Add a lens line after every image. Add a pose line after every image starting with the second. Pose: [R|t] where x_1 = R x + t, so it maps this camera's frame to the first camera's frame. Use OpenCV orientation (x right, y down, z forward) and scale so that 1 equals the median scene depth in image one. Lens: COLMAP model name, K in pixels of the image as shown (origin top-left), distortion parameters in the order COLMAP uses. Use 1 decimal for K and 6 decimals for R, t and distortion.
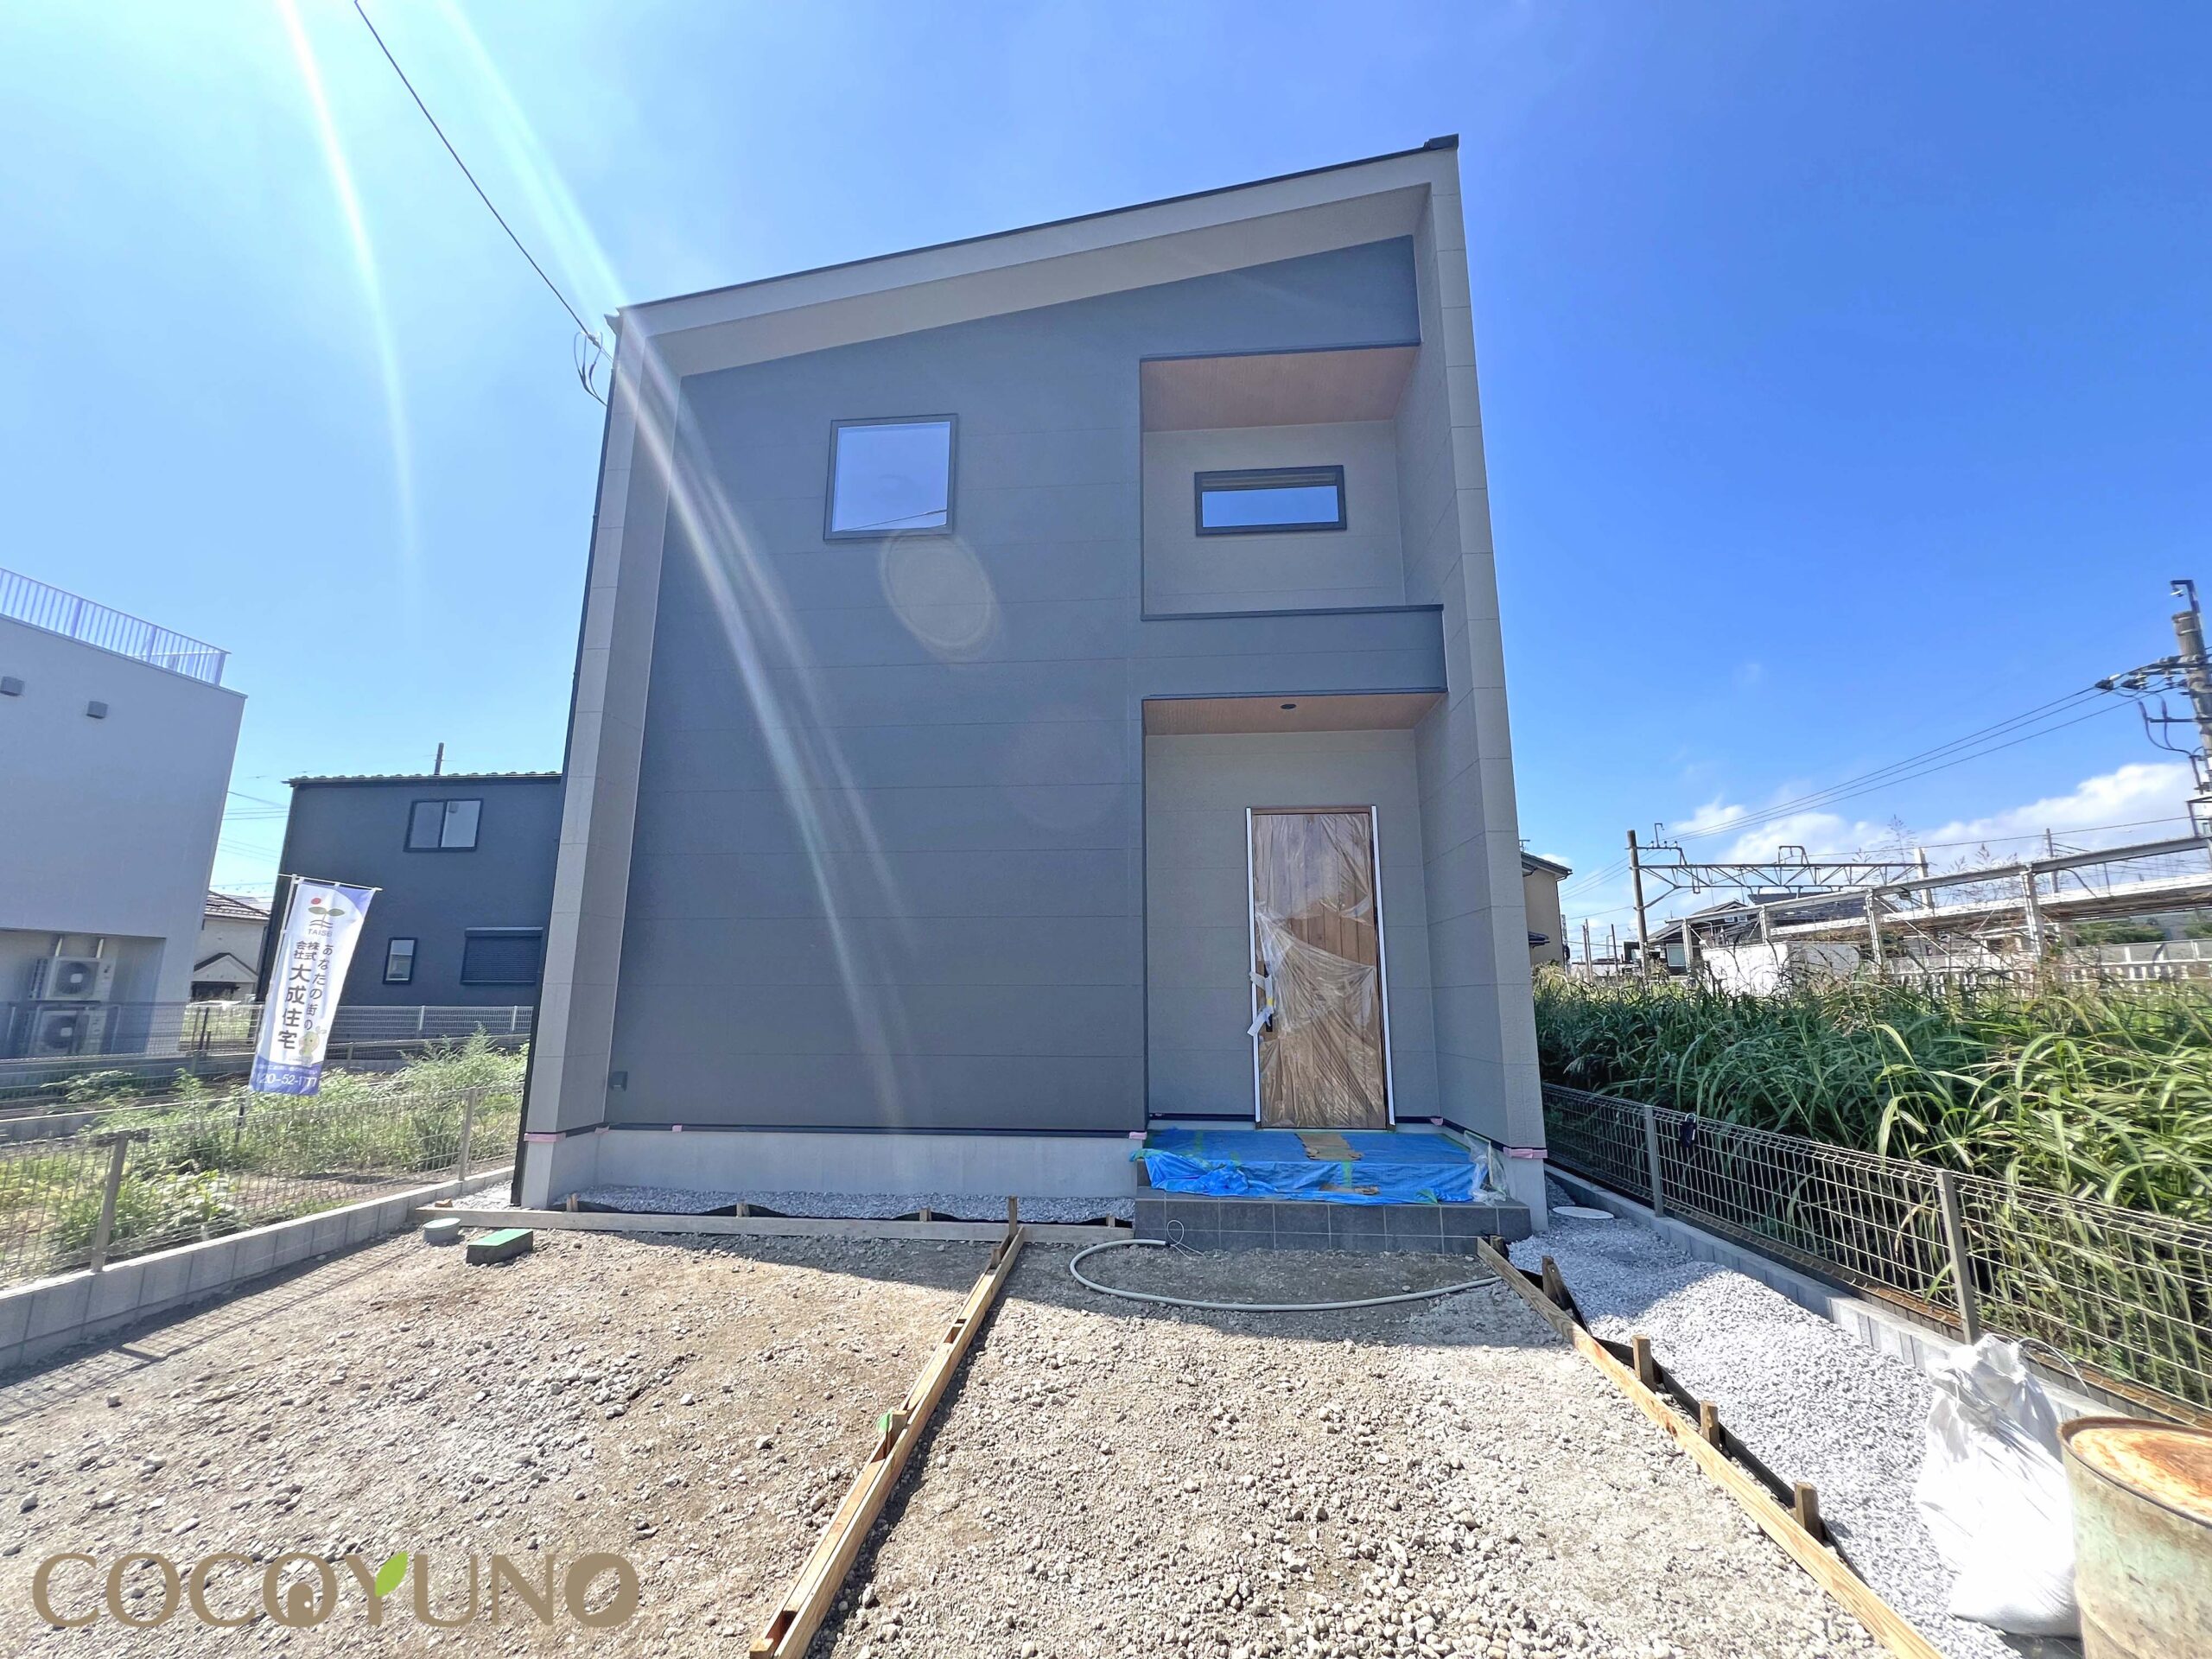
lens RADIAL K [[880.2, 0, 1099.4], [0, 880.2, 833.1], [0, 0, 1]] dist [-0.002832, 0.000494]
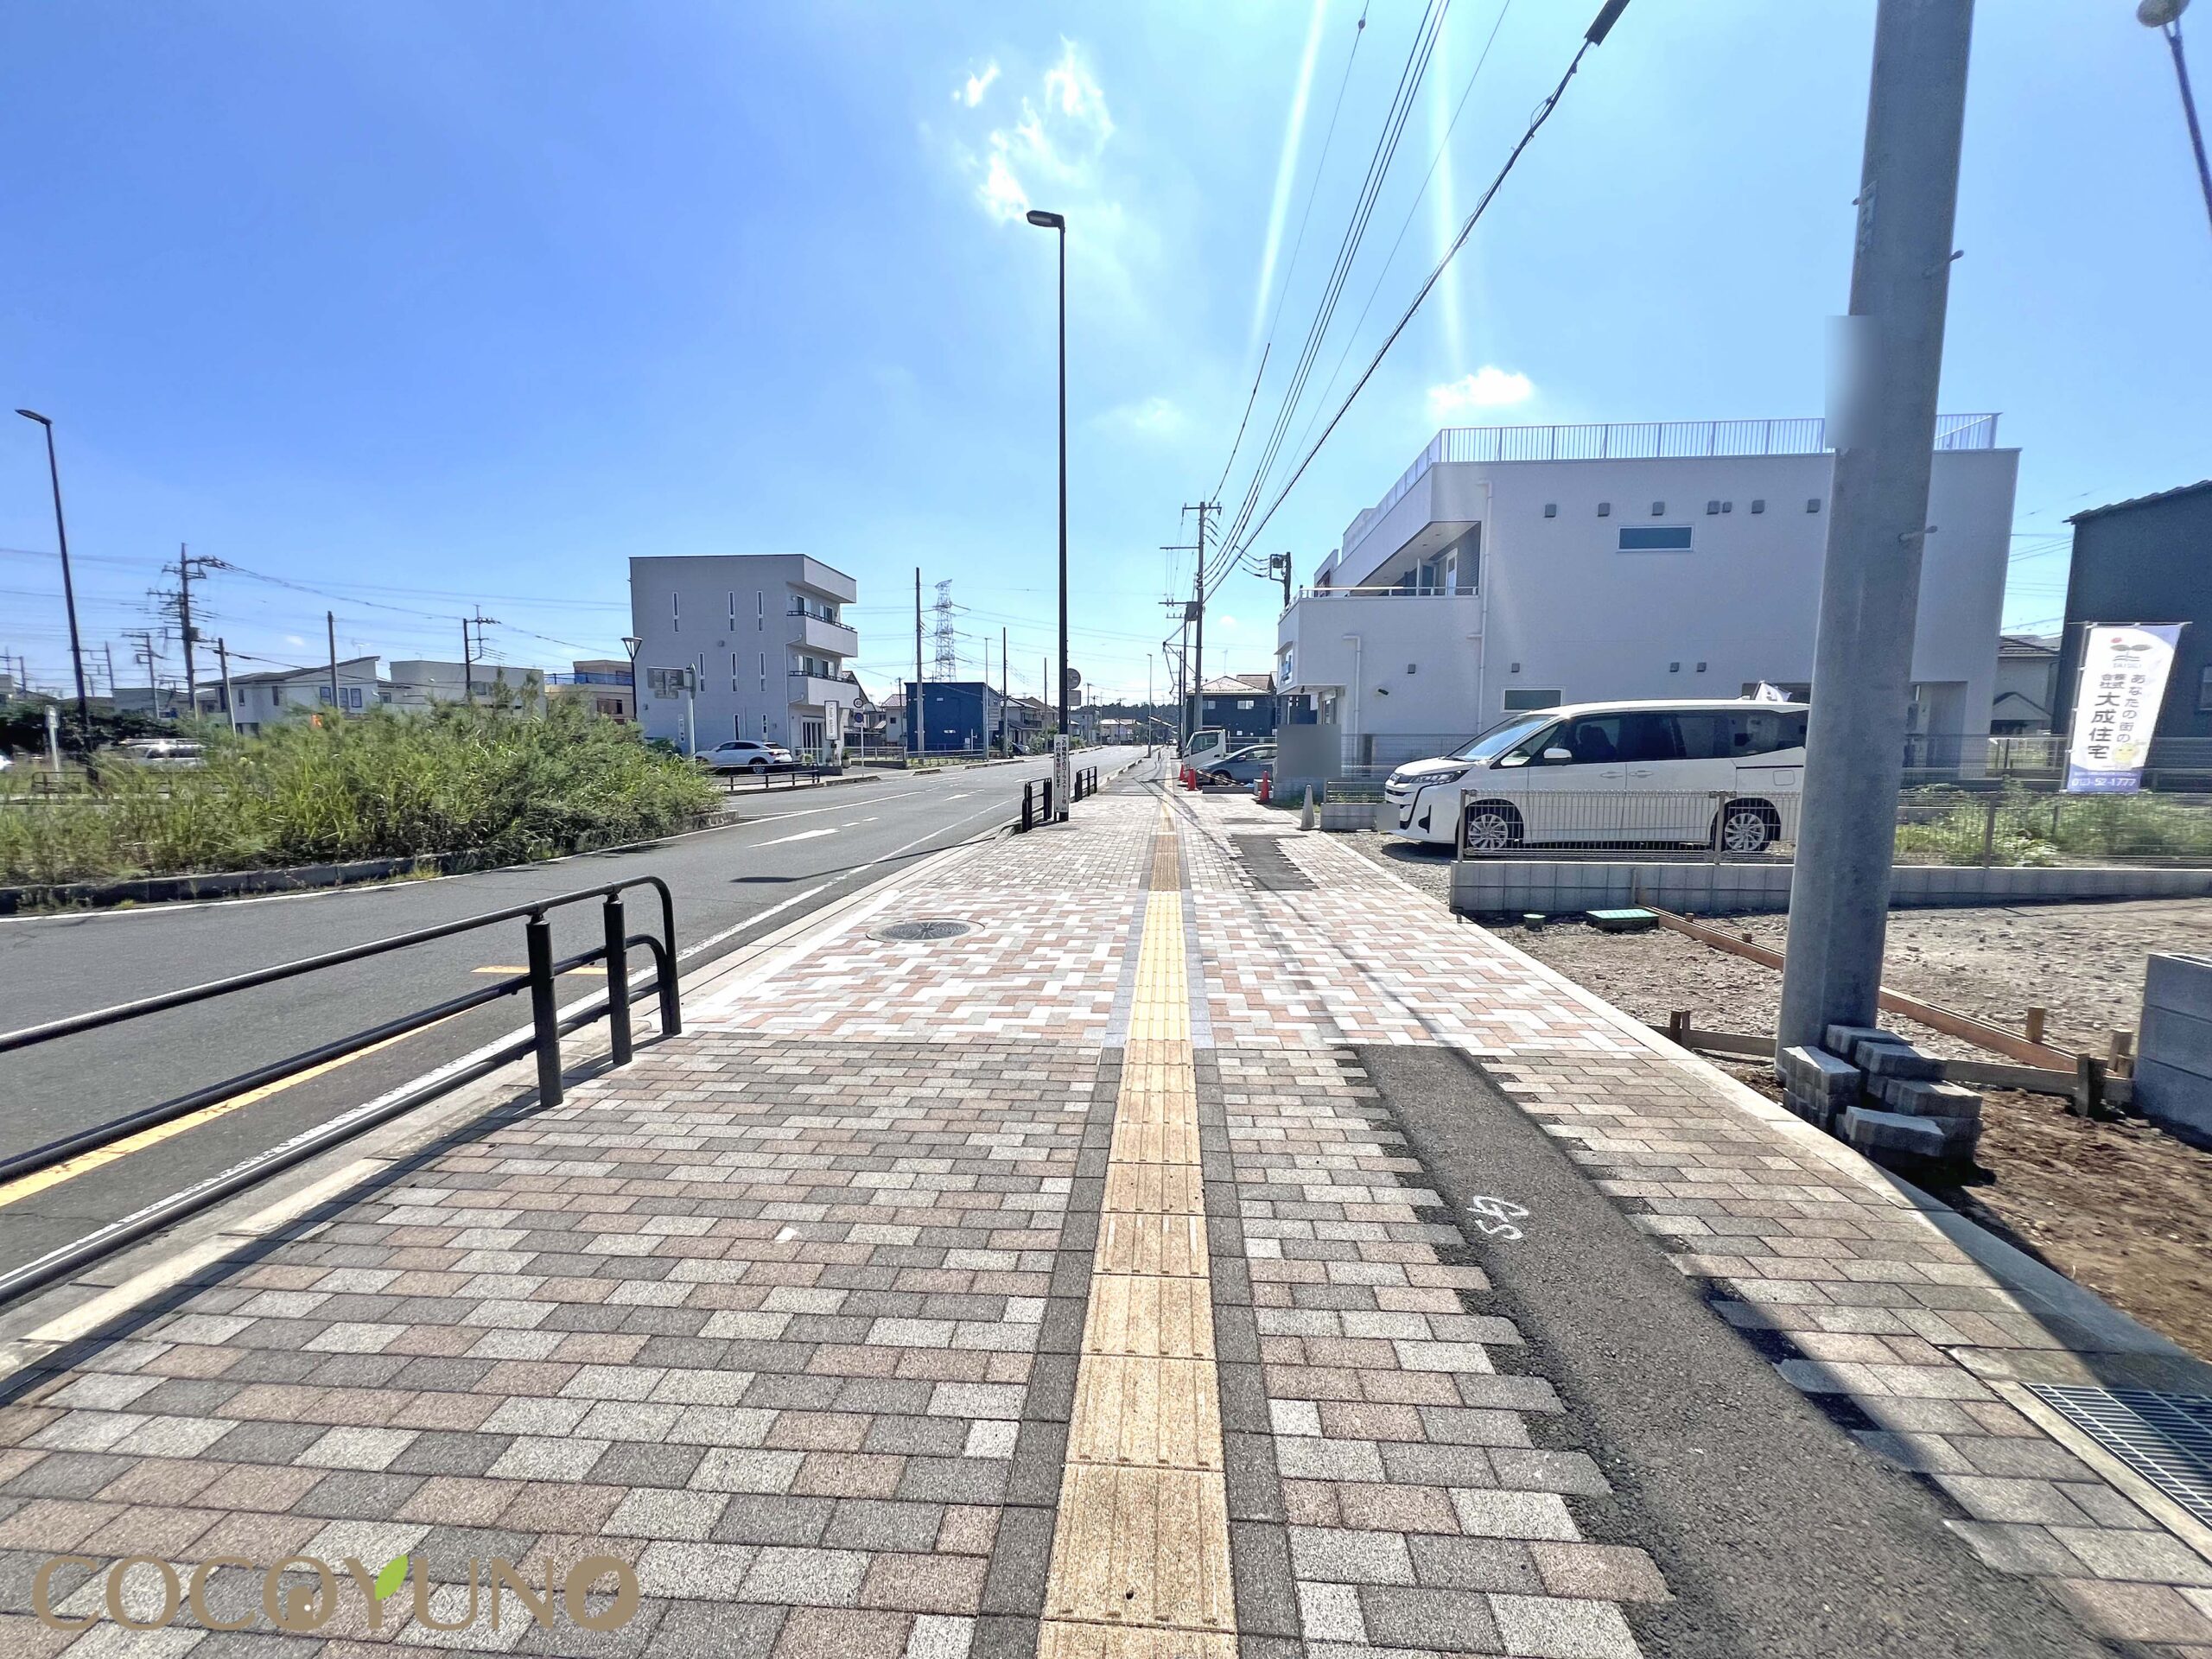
lens RADIAL K [[880.2, 0, 1099.4], [0, 880.2, 833.1], [0, 0, 1]] dist [-0.002832, 0.000494]
pose [[-0.000297, 0.104892, -0.994484, 0.341908], [0.185266, 0.977273, 0.103021, -0.048116], [0.982688, -0.184213, -0.019723, -0.408272]]
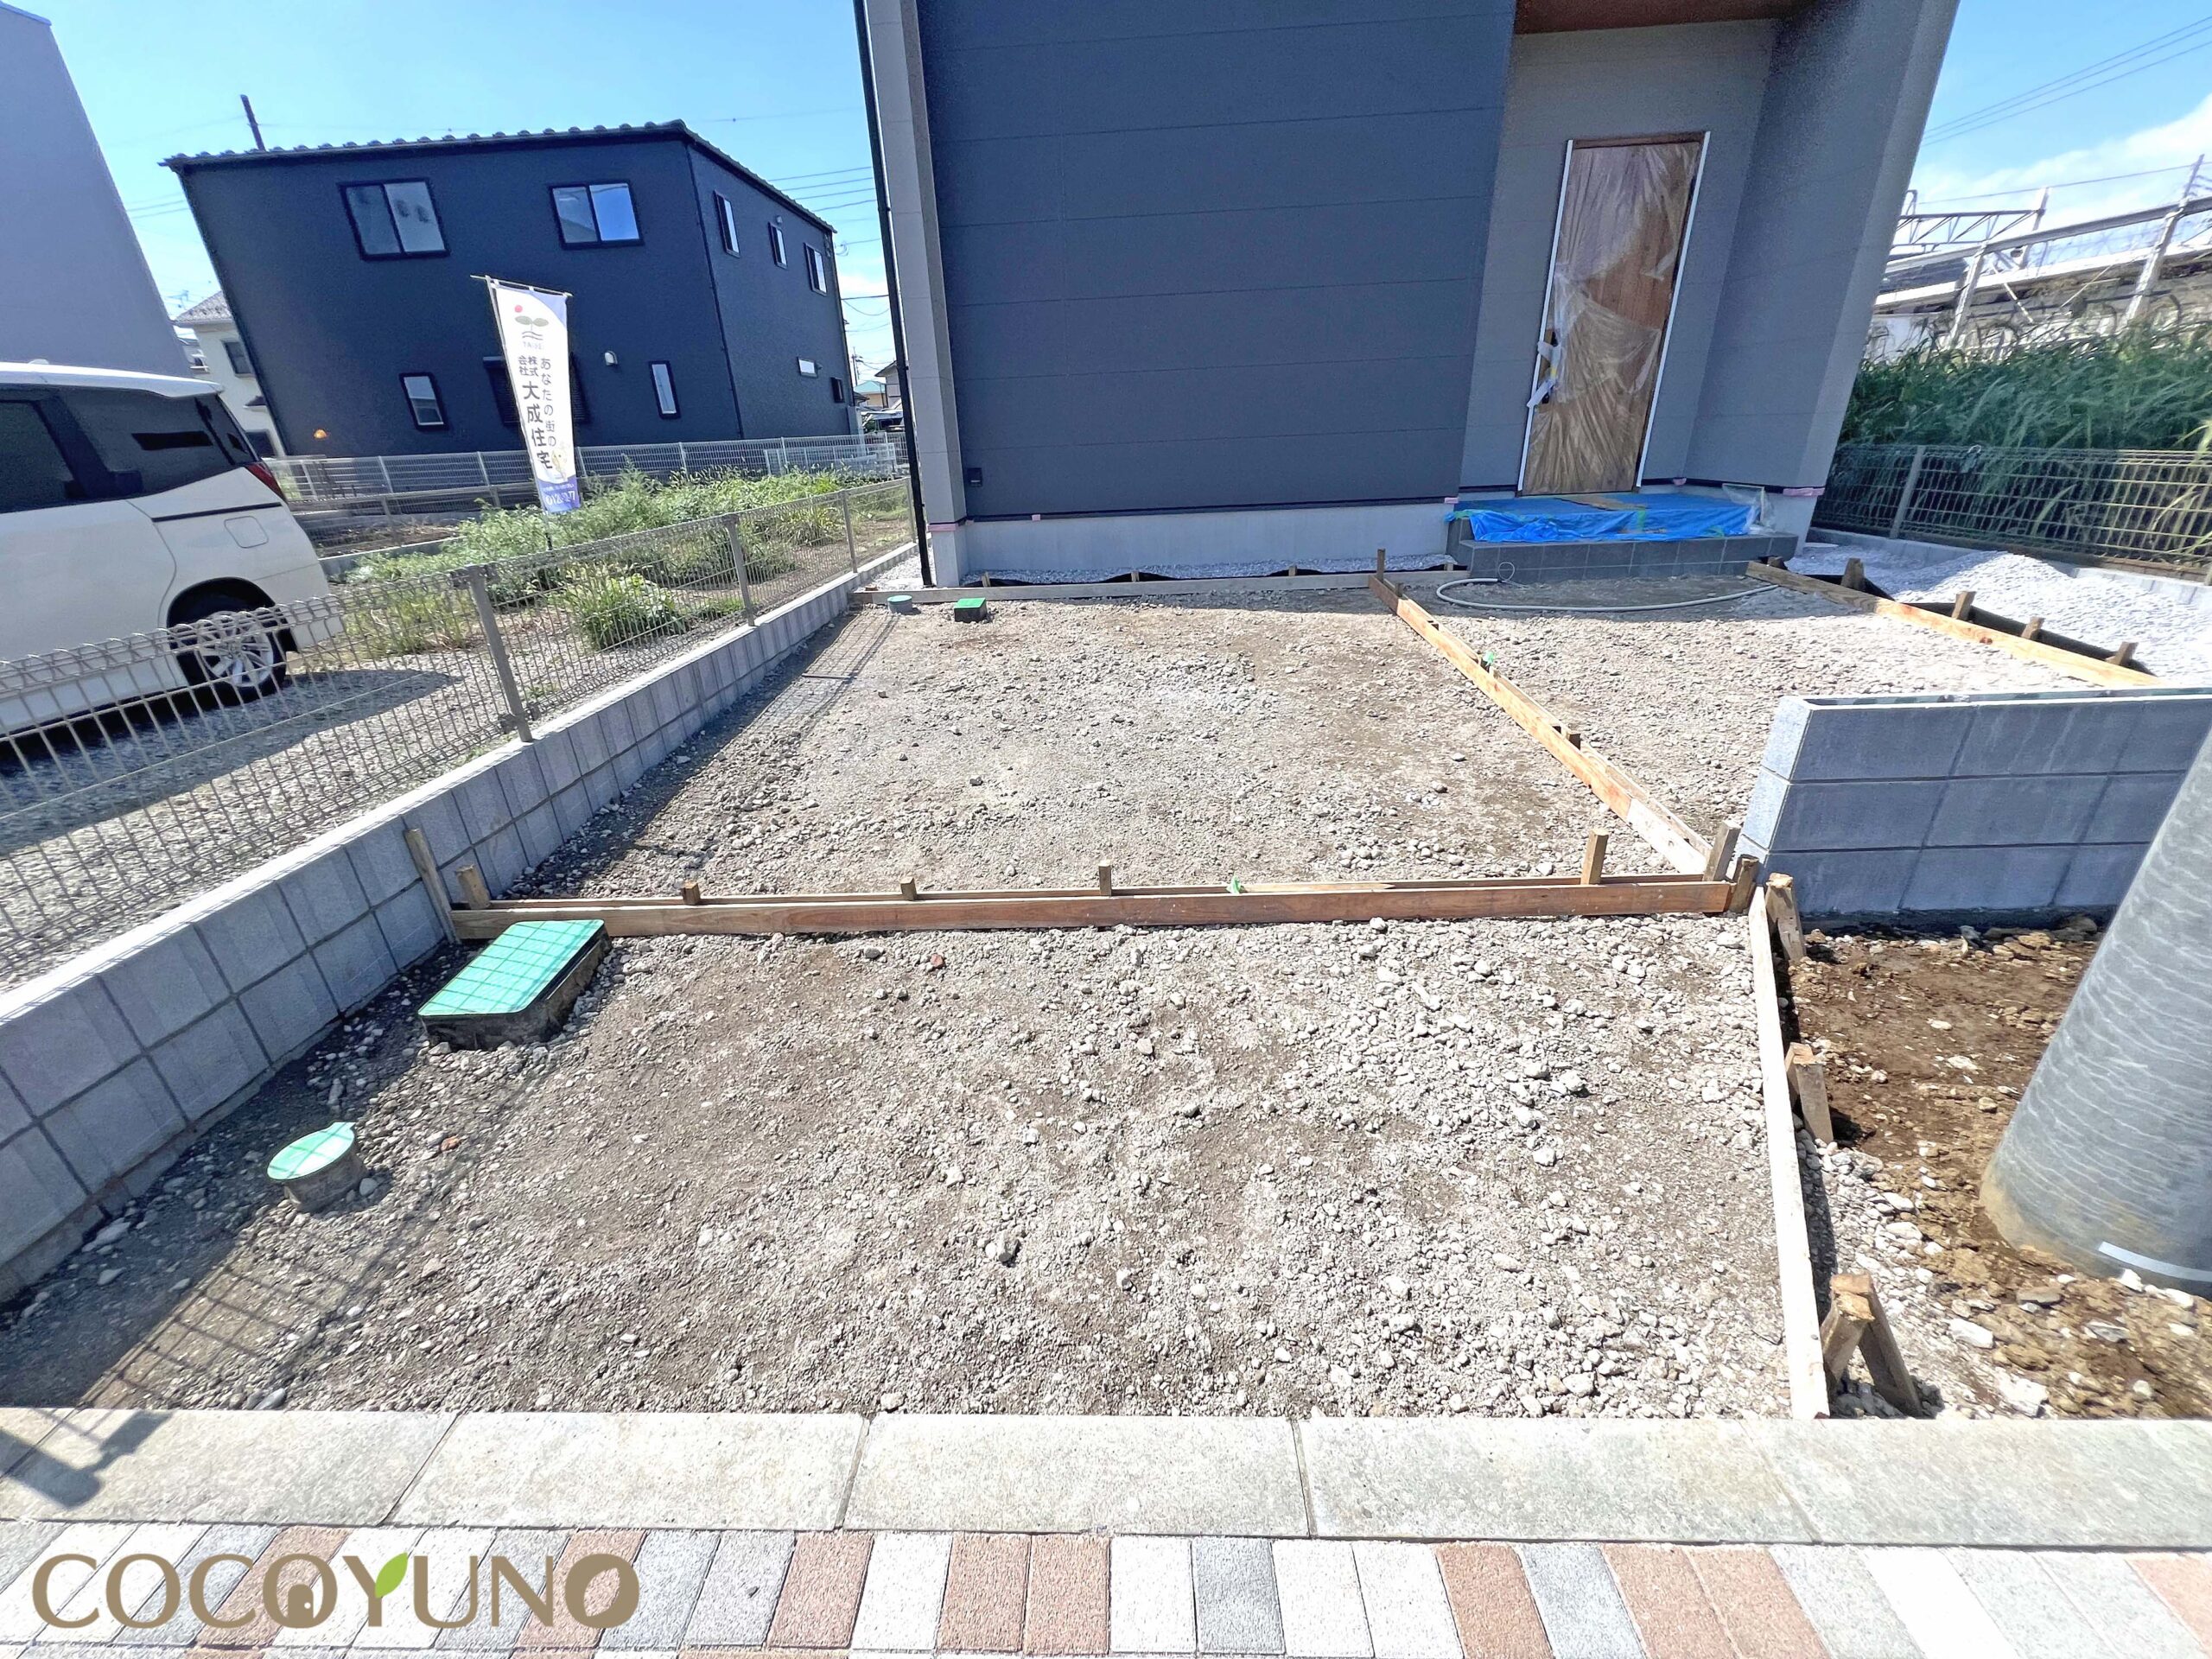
lens RADIAL K [[880.2, 0, 1099.4], [0, 880.2, 833.1], [0, 0, 1]] dist [-0.002832, 0.000494]
pose [[0.997836, -0.060379, 0.026019, -0.391346], [0.034157, 0.814231, 0.579535, 0.012429], [-0.056177, -0.577392, 0.814532, -0.136825]]
